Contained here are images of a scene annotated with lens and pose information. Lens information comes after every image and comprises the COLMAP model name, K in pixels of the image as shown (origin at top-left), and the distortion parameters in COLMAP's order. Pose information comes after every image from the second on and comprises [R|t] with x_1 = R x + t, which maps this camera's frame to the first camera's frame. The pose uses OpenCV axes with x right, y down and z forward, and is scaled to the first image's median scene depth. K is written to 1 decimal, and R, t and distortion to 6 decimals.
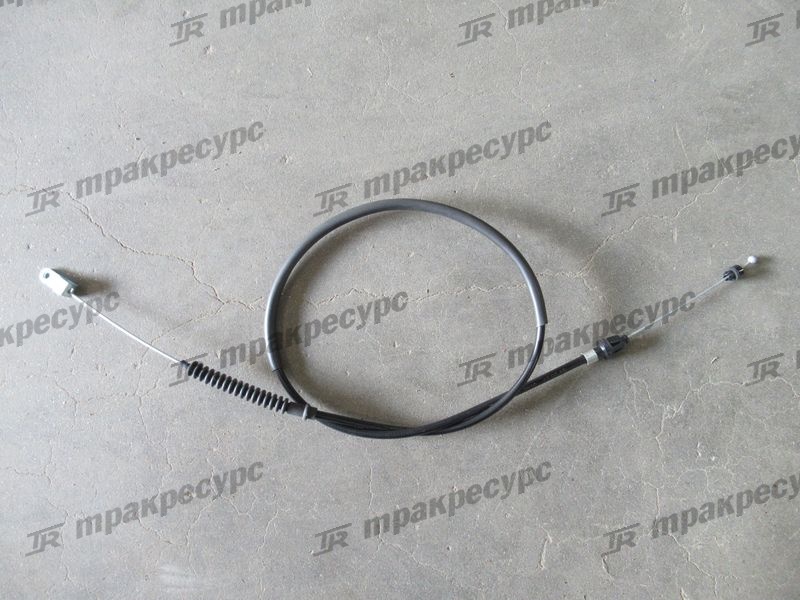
lens RADIAL K [[1057.6, 0, 440.5], [0, 1057.6, 299.7], [0, 0, 1]] dist [-0.000298, -0.041796]
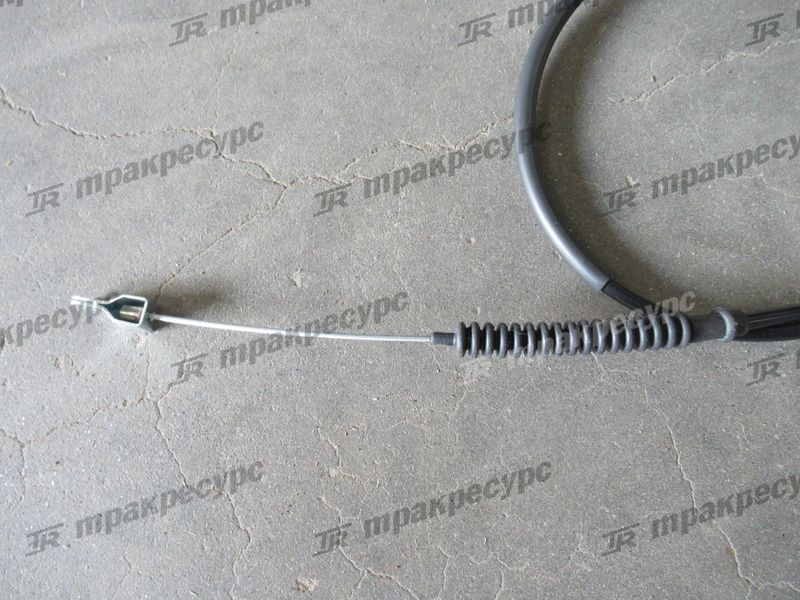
lens RADIAL K [[1057.6, 0, 440.5], [0, 1057.6, 299.7], [0, 0, 1]] dist [-0.000298, -0.041796]
pose [[0.959861, -0.276408, 0.047588, -0.172376], [0.270729, 0.868737, -0.414731, 0.282195], [0.073294, 0.410968, 0.908699, 0.564103]]
